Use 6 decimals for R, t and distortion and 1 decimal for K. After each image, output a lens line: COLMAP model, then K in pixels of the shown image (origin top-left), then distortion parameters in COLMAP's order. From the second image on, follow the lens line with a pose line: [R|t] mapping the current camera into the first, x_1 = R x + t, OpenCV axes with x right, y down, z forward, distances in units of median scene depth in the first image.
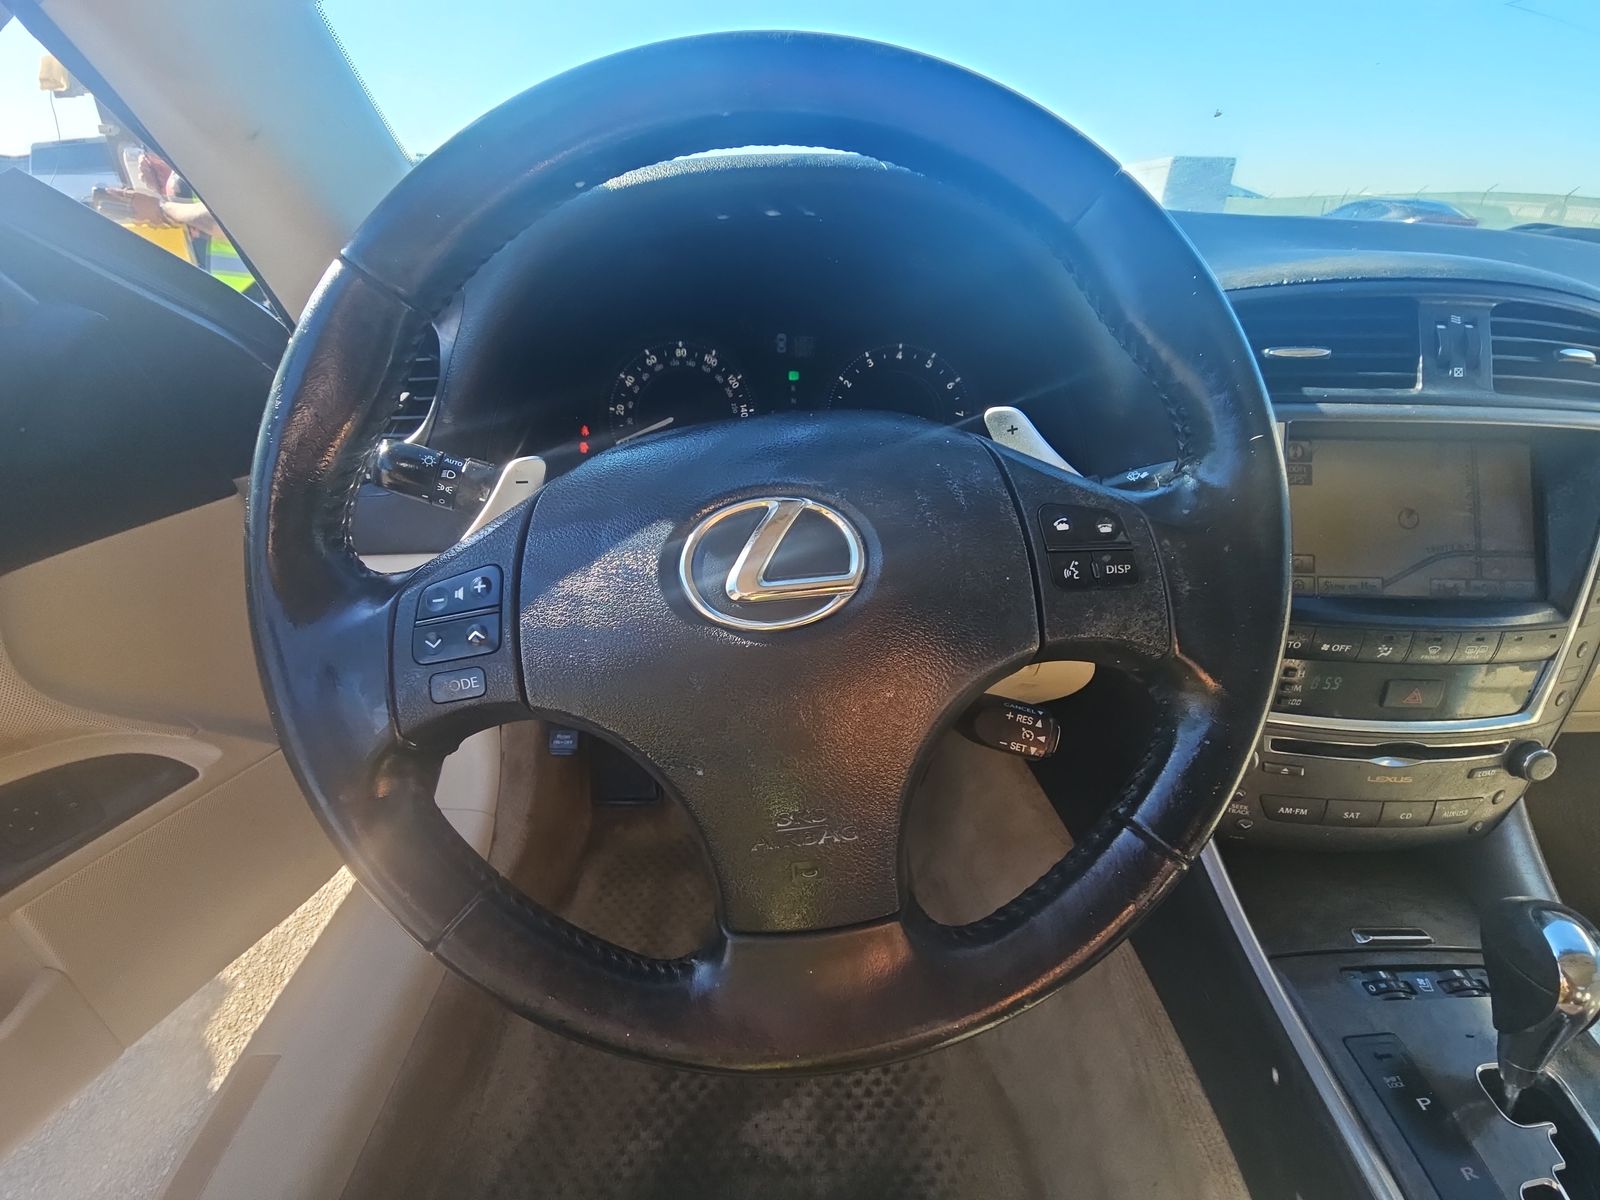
lens RADIAL K [[645.9, 0, 805.0], [0, 645.9, 604.9], [0, 0, 1]] dist [0.002872, -0.000363]
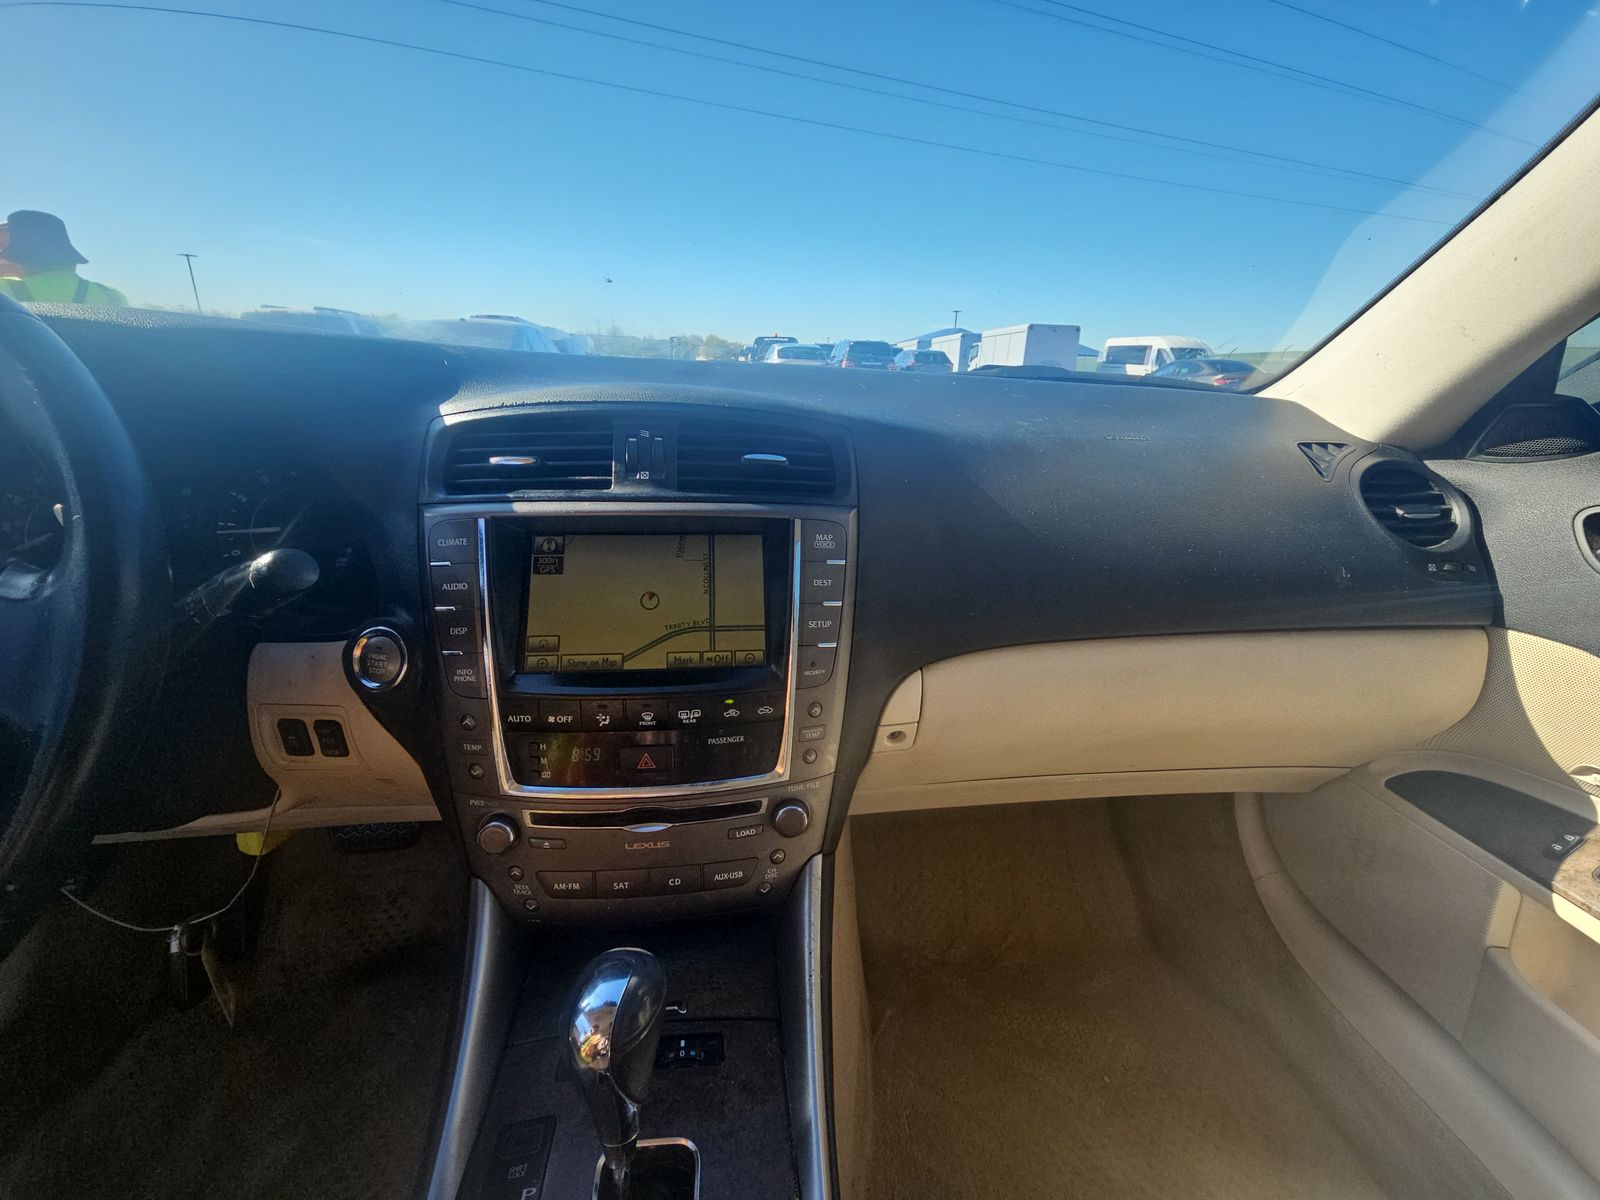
lens RADIAL K [[645.9, 0, 797.7], [0, 645.9, 607.5], [0, 0, 1]] dist [0.002872, -0.000363]
pose [[0.994038, -0.035238, 0.103187, 1.078033], [0.053965, 0.981302, -0.184752, 0.100349], [-0.094747, 0.189219, 0.977353, -0.118230]]
